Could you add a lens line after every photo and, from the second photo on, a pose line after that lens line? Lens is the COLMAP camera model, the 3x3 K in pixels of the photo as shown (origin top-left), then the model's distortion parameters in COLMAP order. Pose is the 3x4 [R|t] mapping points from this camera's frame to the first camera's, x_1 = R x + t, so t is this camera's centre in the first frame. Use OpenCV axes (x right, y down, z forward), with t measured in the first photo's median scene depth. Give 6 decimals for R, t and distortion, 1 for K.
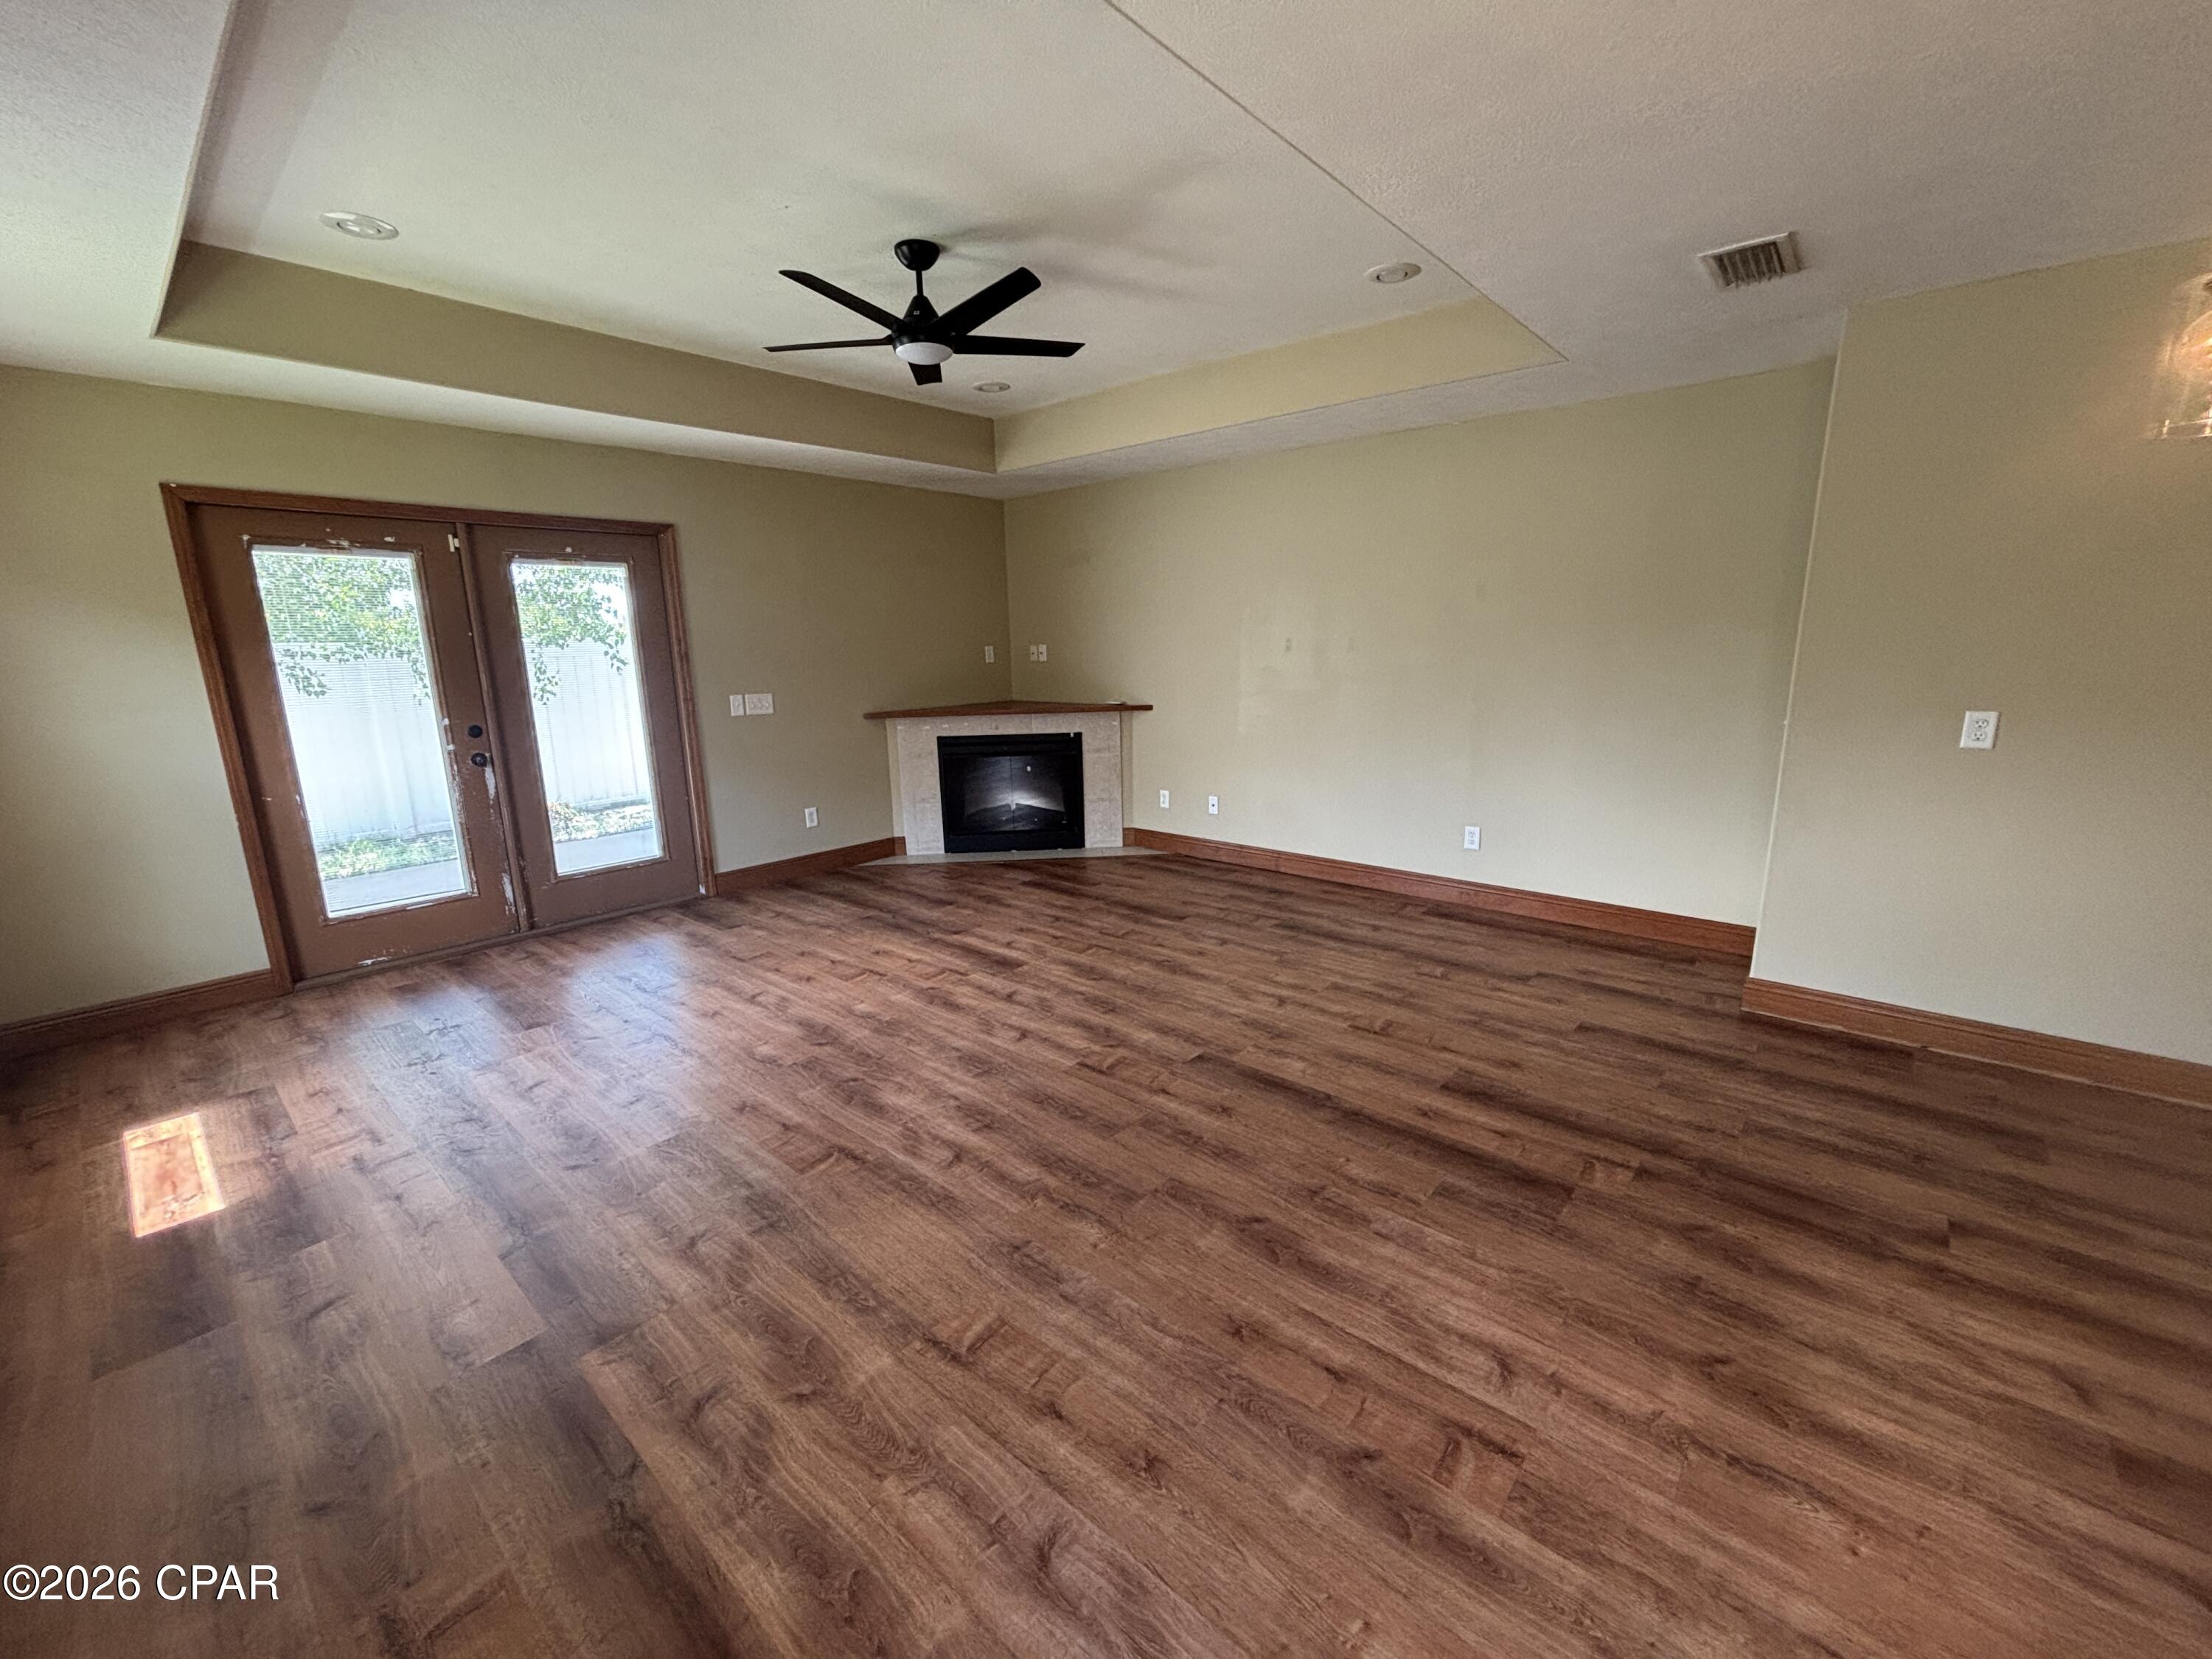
lens RADIAL K [[889.7, 0, 1102.8], [0, 889.7, 820.8], [0, 0, 1]] dist [-0.000119, -0.000367]
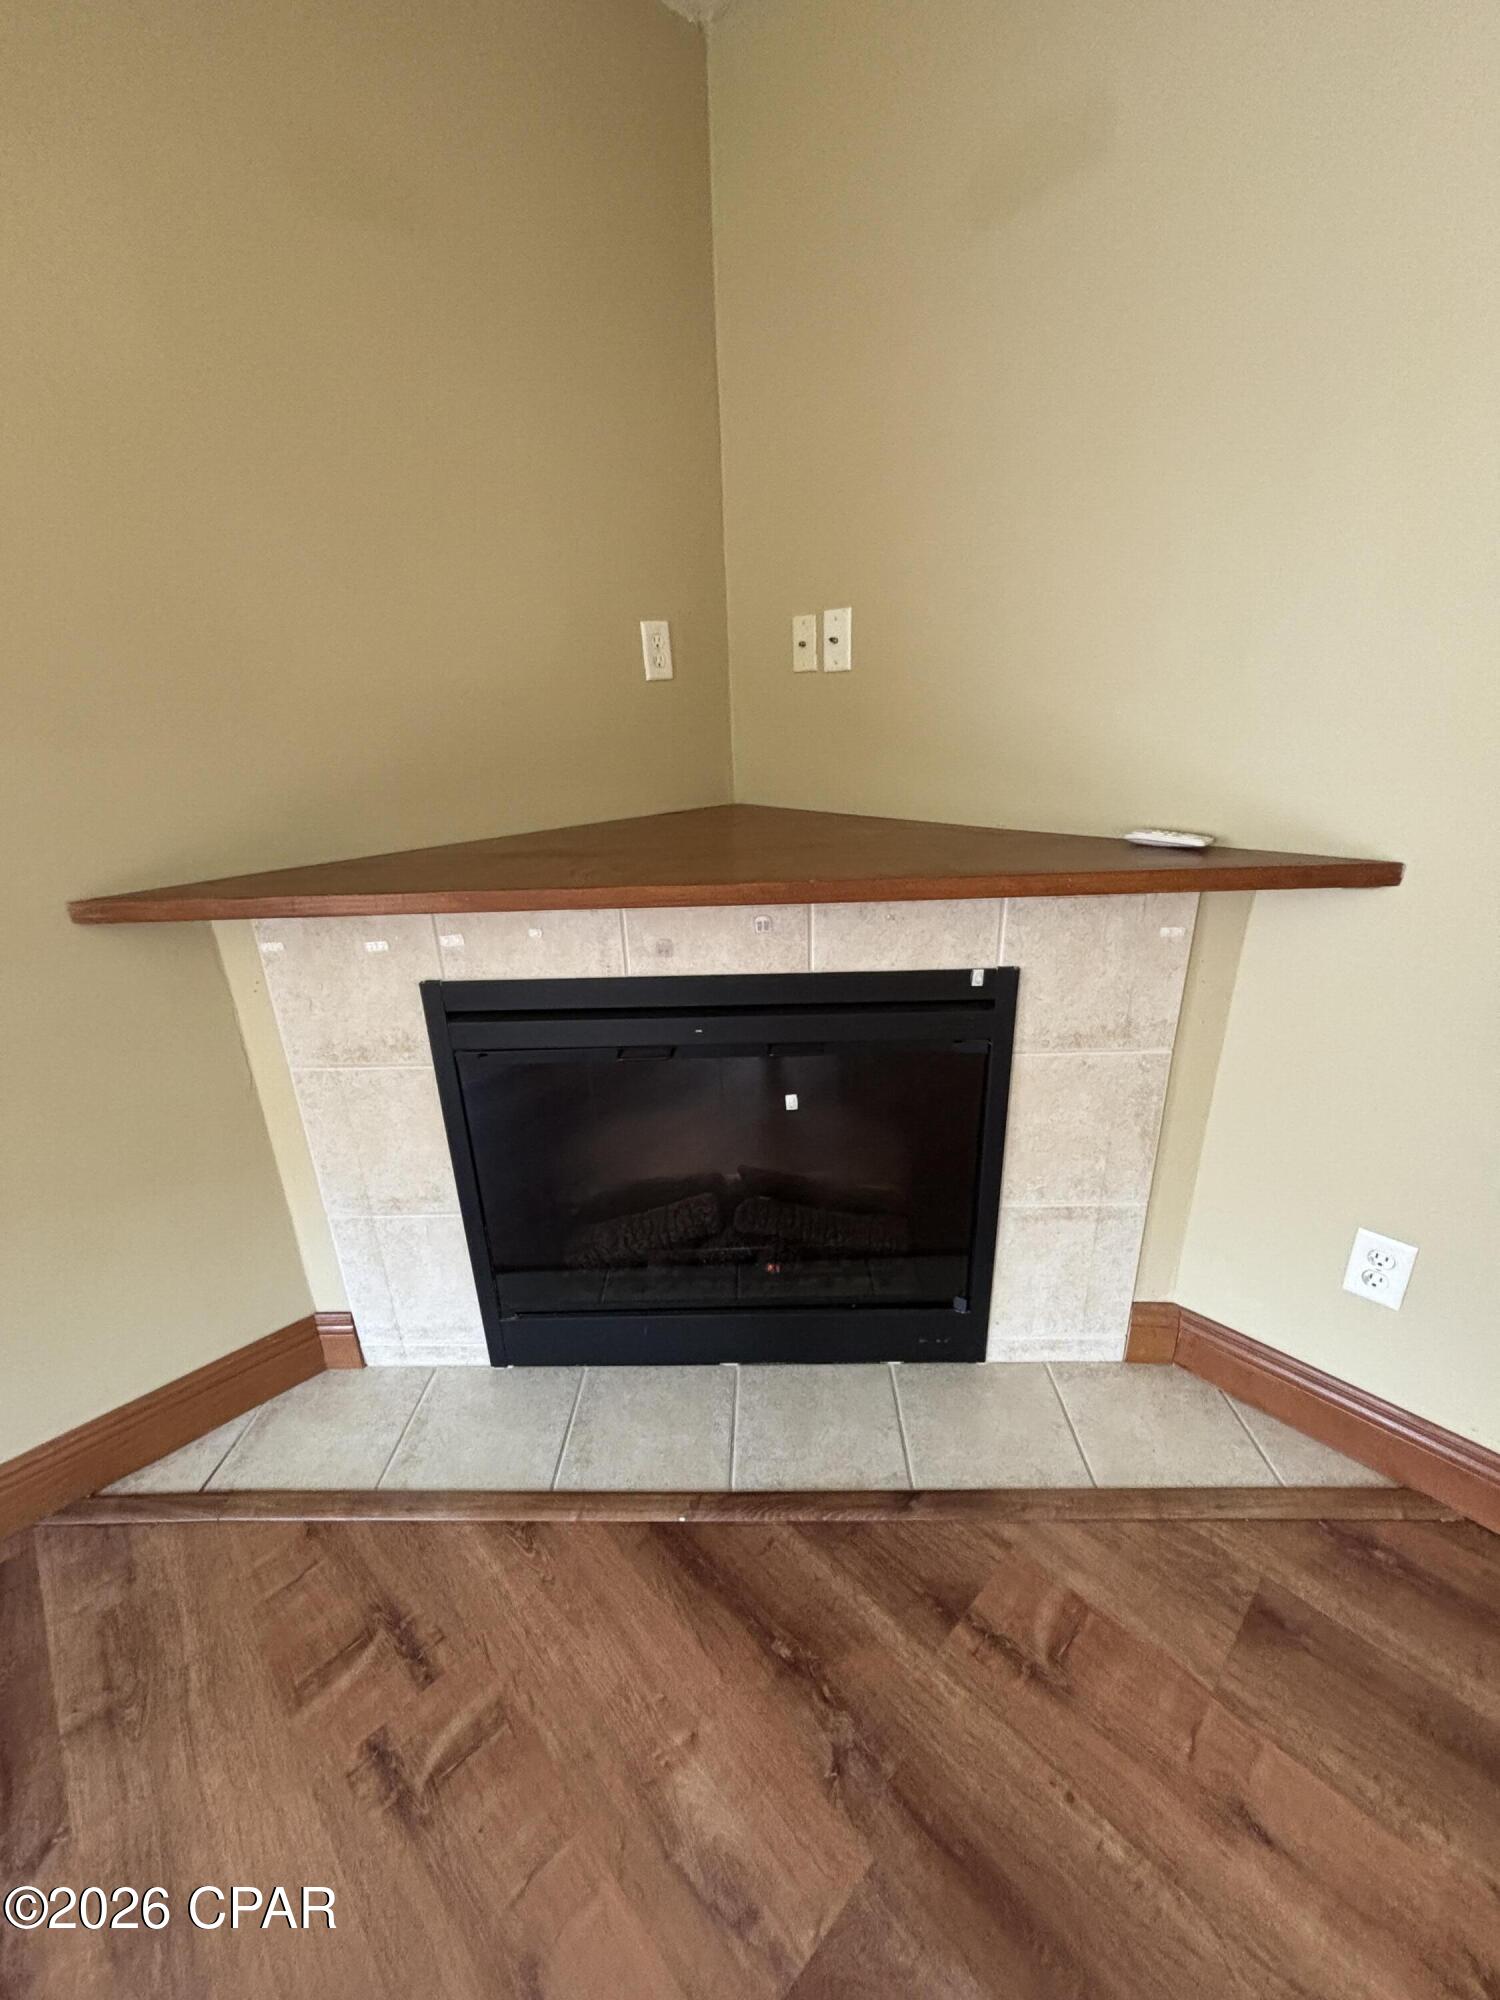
lens RADIAL K [[804.4, 0, 750.0], [0, 804.4, 1000.0], [0, 0, 1]] dist [-0.000119, -0.000367]
pose [[0.995787, 0.021692, -0.089094, -0.075238], [-0.007379, 0.987422, 0.157937, -0.123343], [0.091399, -0.156615, 0.983422, 0.778163]]
